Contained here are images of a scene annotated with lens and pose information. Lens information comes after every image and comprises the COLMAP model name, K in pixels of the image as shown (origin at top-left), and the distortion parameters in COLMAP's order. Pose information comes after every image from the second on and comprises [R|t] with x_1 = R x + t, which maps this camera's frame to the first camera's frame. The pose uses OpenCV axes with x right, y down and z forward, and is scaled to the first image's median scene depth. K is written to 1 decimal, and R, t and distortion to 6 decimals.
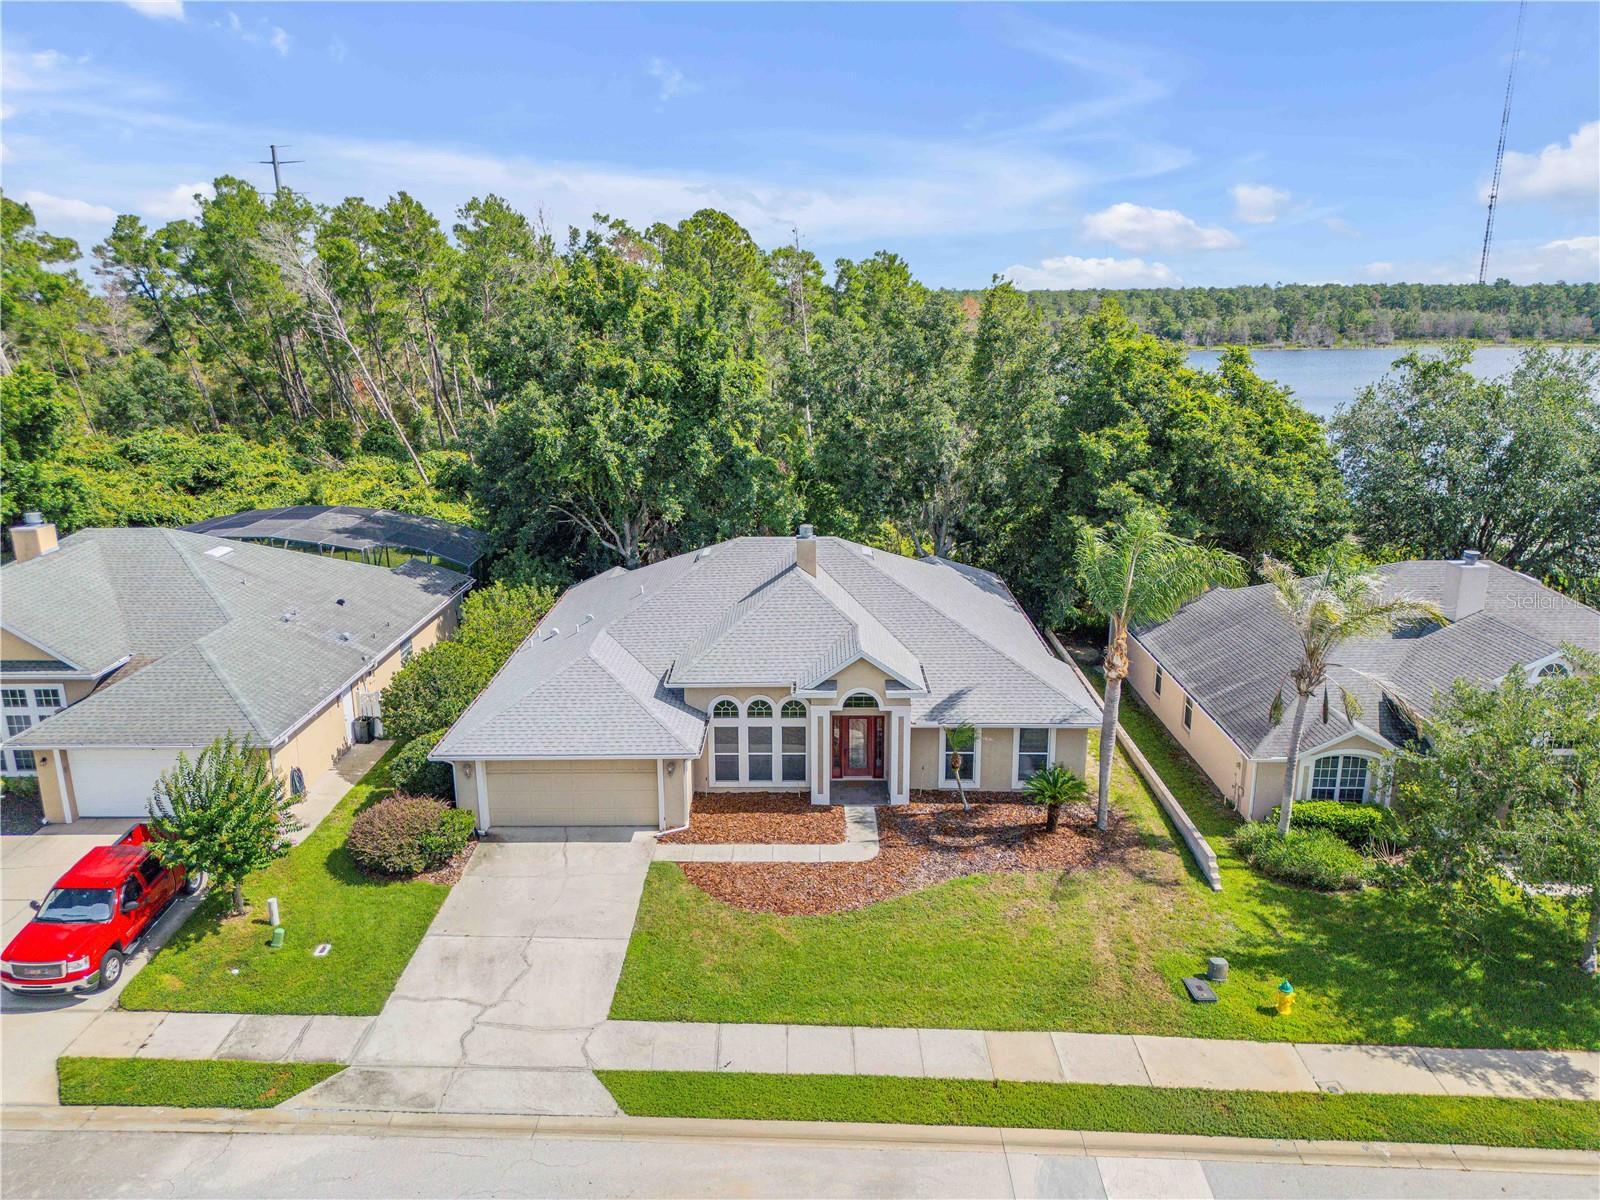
lens RADIAL K [[1131.4, 0, 800.0], [0, 1131.4, 600.0], [0, 0, 1]] dist [0.070997, -0.081044]
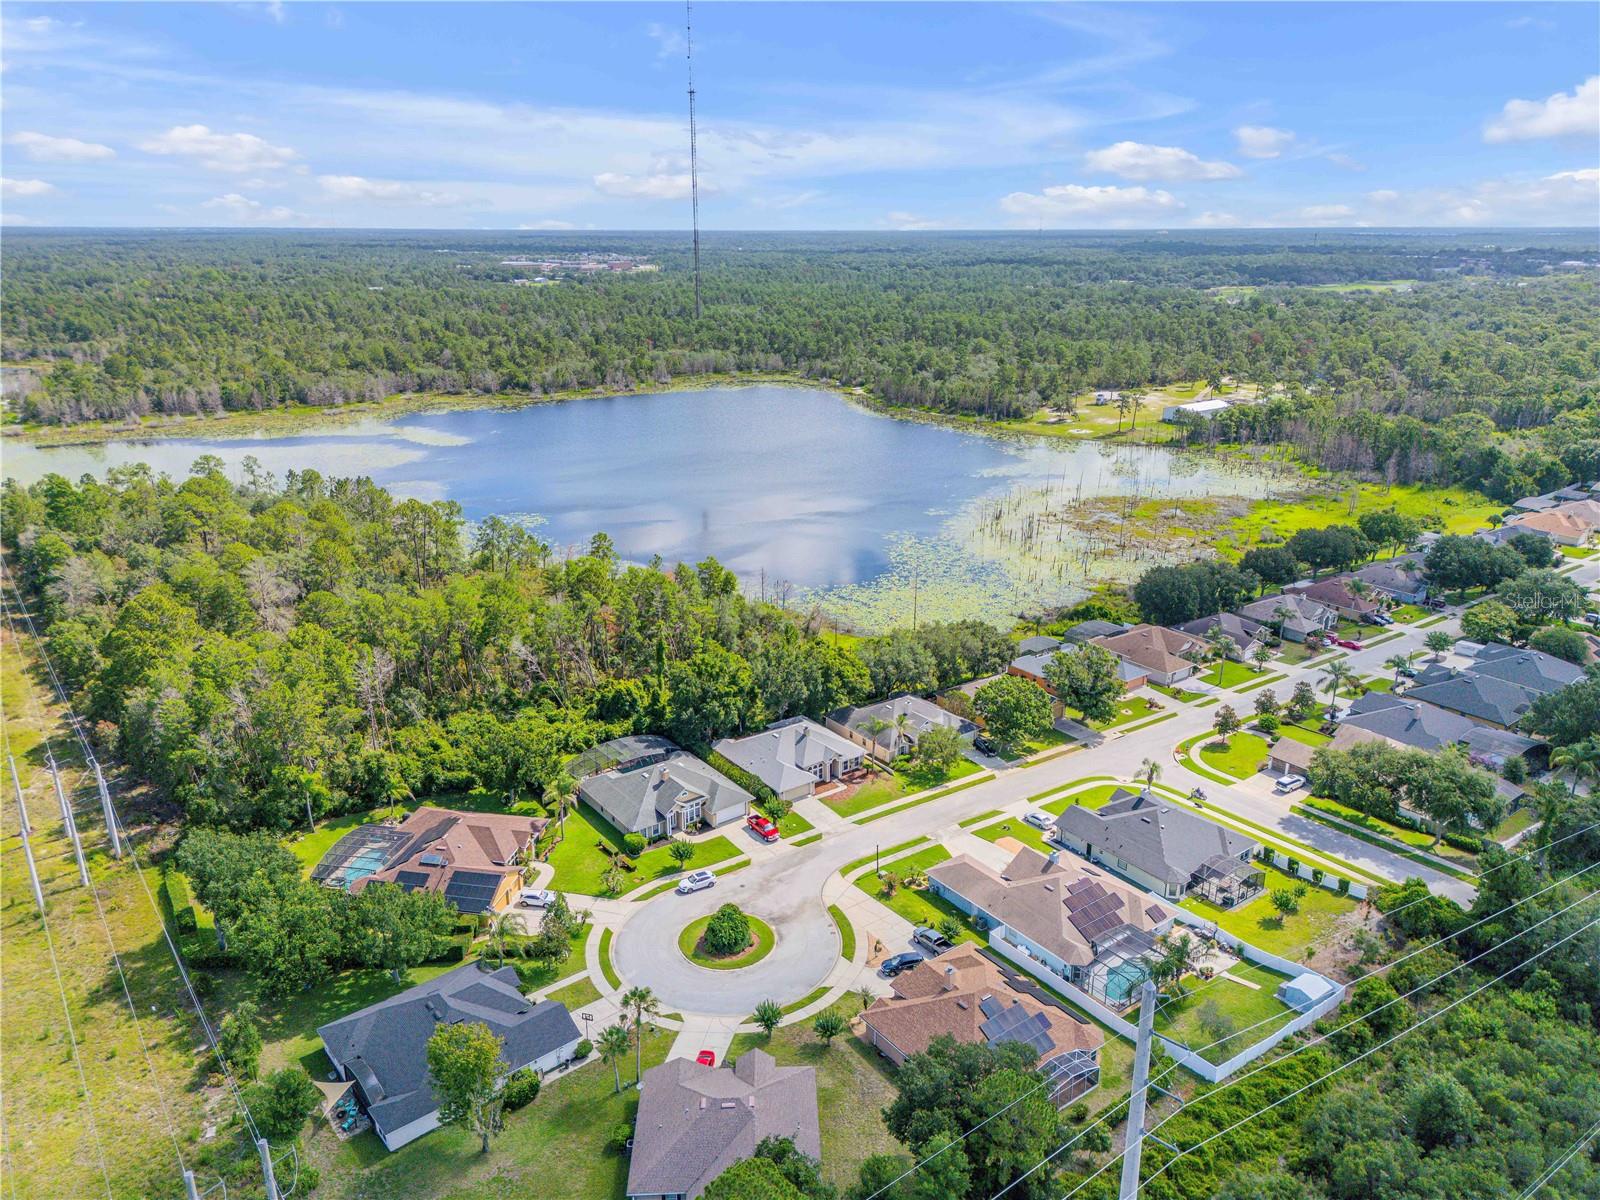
lens RADIAL K [[1117.2, 0, 800.0], [0, 1117.2, 600.0], [0, 0, 1]] dist [0.062441, 0.011749]
pose [[0.798565, -0.181641, 0.573847, -3.004151], [0.149246, 0.983361, 0.103574, -1.241590], [-0.583112, 0.002934, 0.812387, -3.235111]]
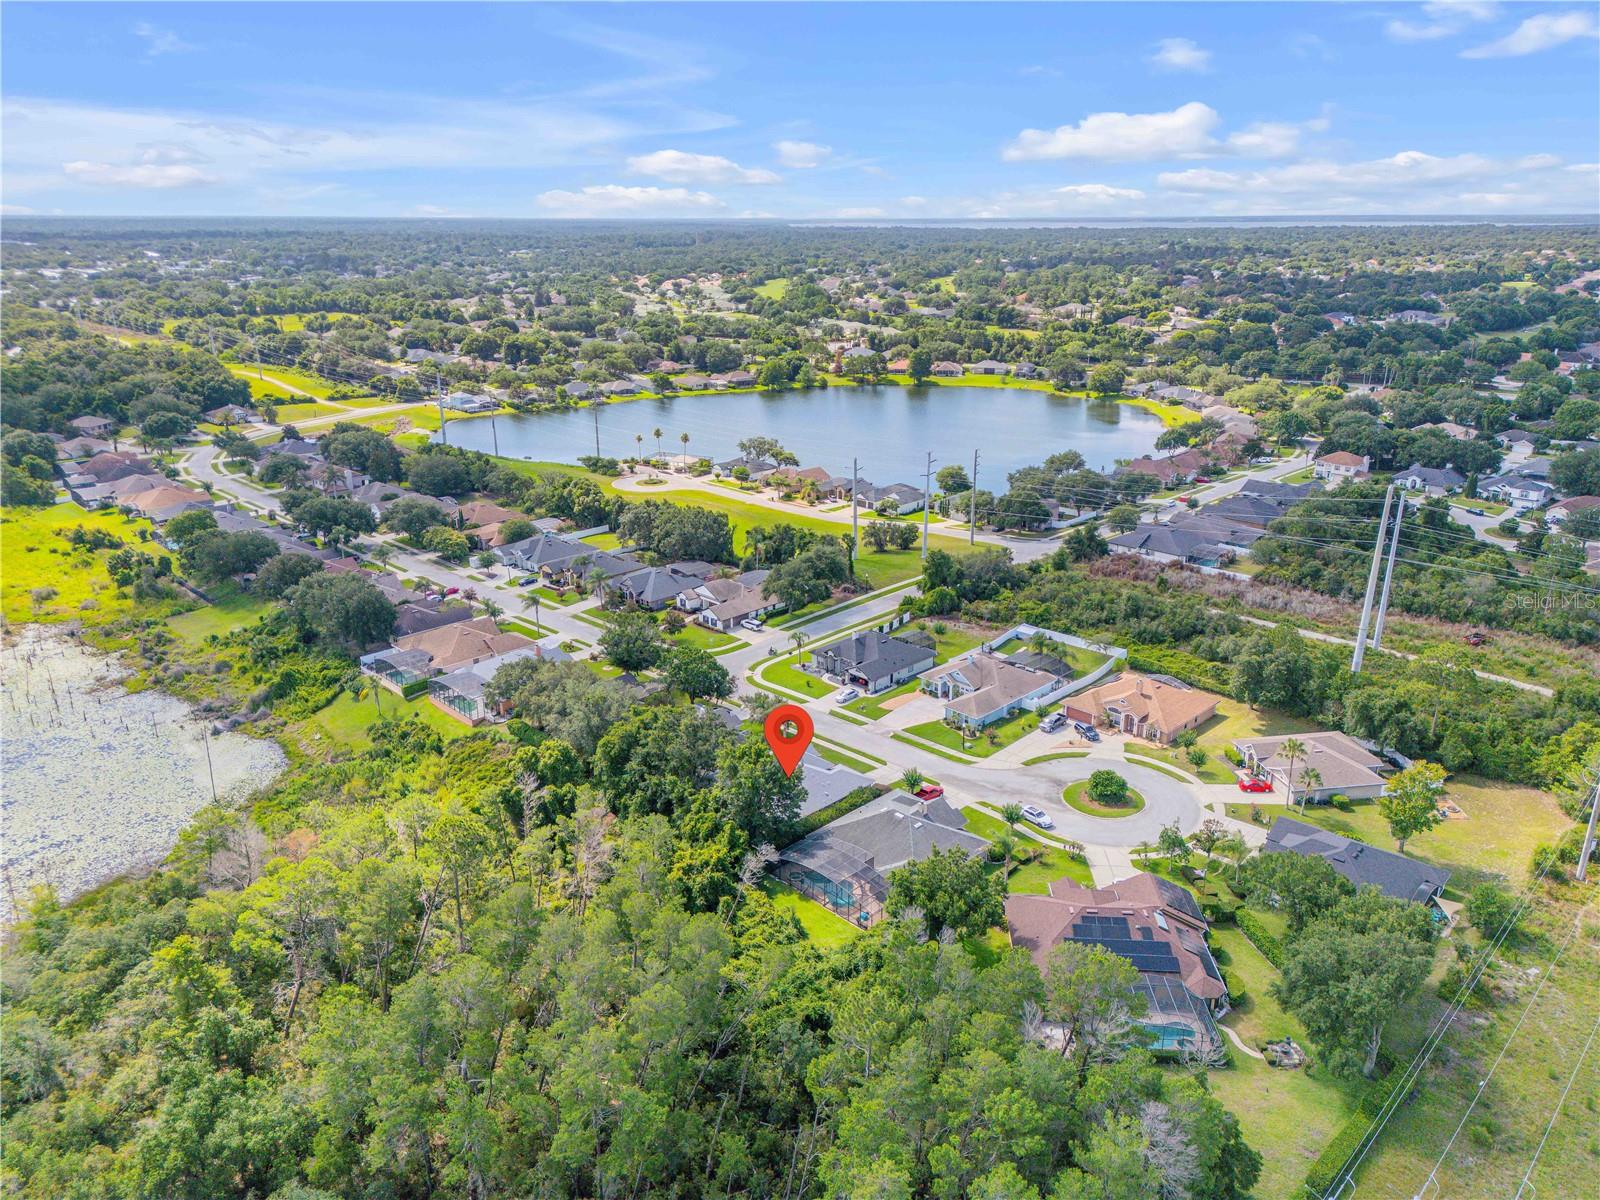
lens RADIAL K [[1111.6, 0, 800.0], [0, 1111.6, 600.0], [0, 0, 1]] dist [0.080069, -0.103178]
pose [[-0.697819, -0.216947, 0.682629, -3.322289], [0.194967, 0.859513, 0.472468, -2.984068], [-0.689229, 0.462787, -0.557487, 3.597700]]
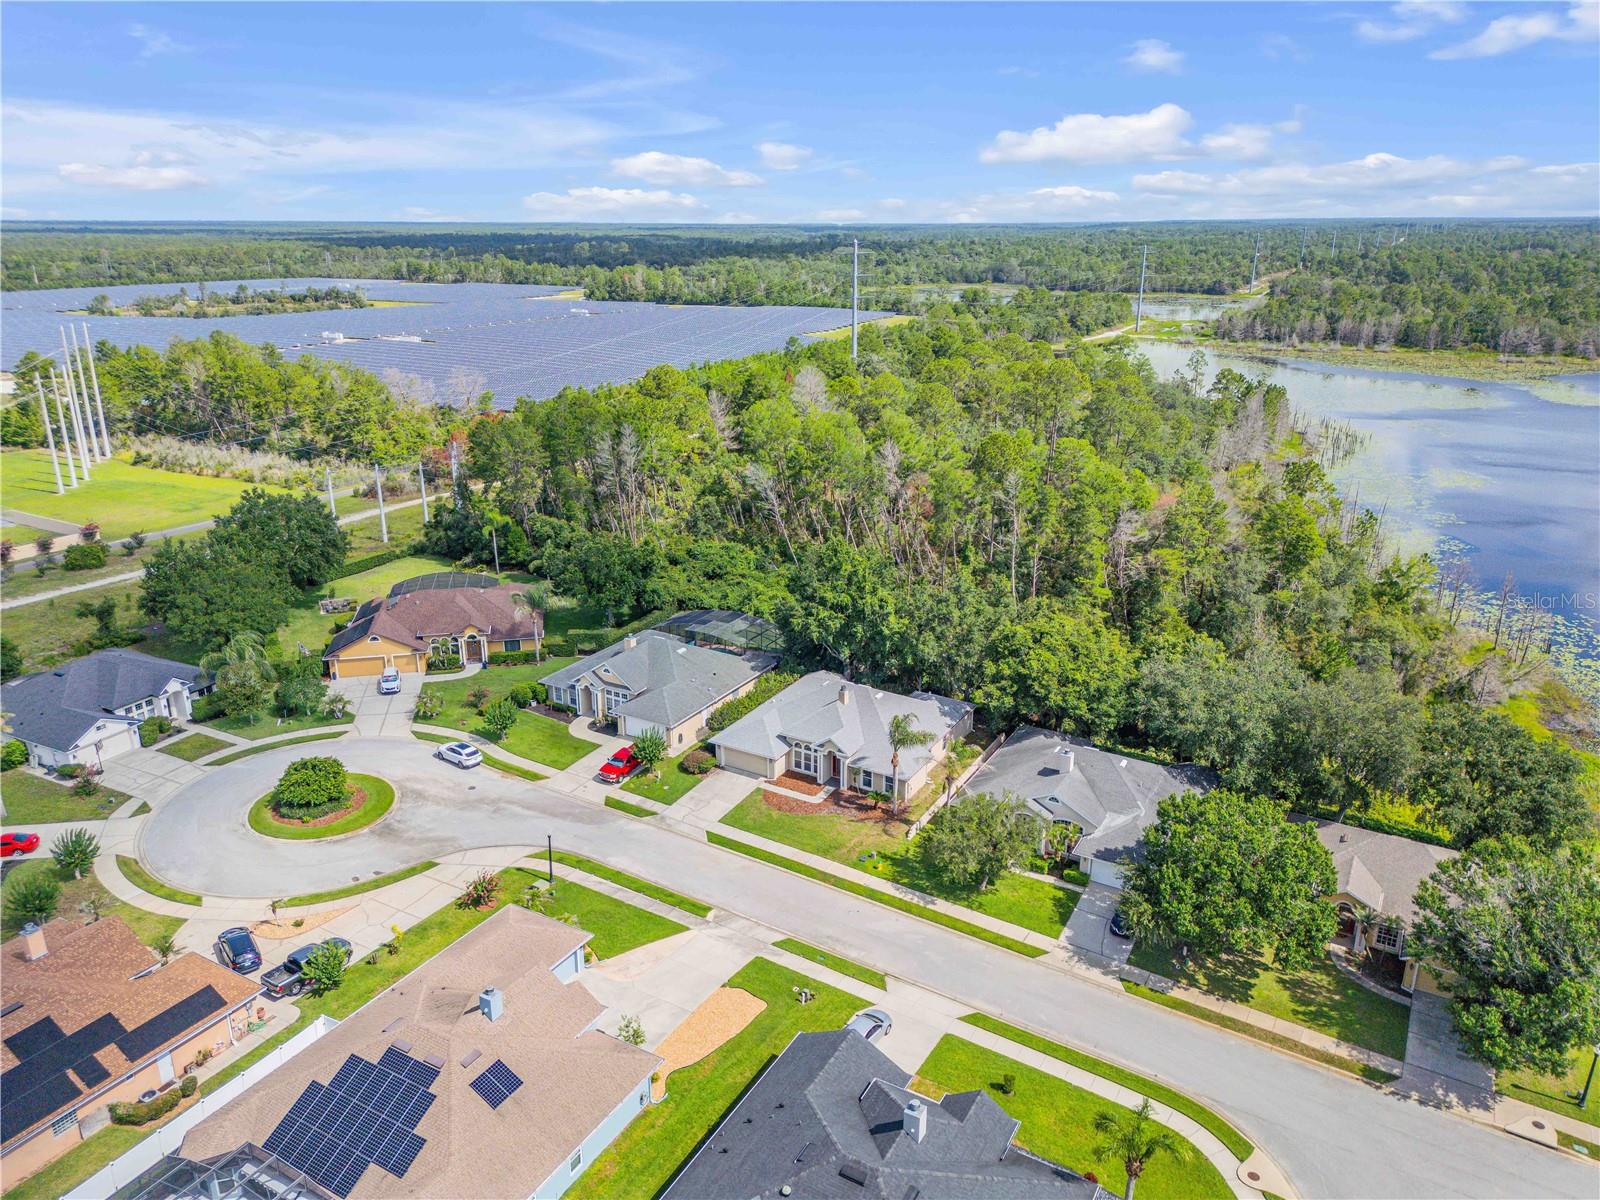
lens RADIAL K [[1122.8, 0, 800.0], [0, 1122.8, 600.0], [0, 0, 1]] dist [0.053414, -0.043890]
pose [[0.868003, 0.163355, -0.468920, 1.354156], [-0.132627, 0.986300, 0.098090, -0.614644], [0.478519, -0.022951, 0.877777, -1.720641]]
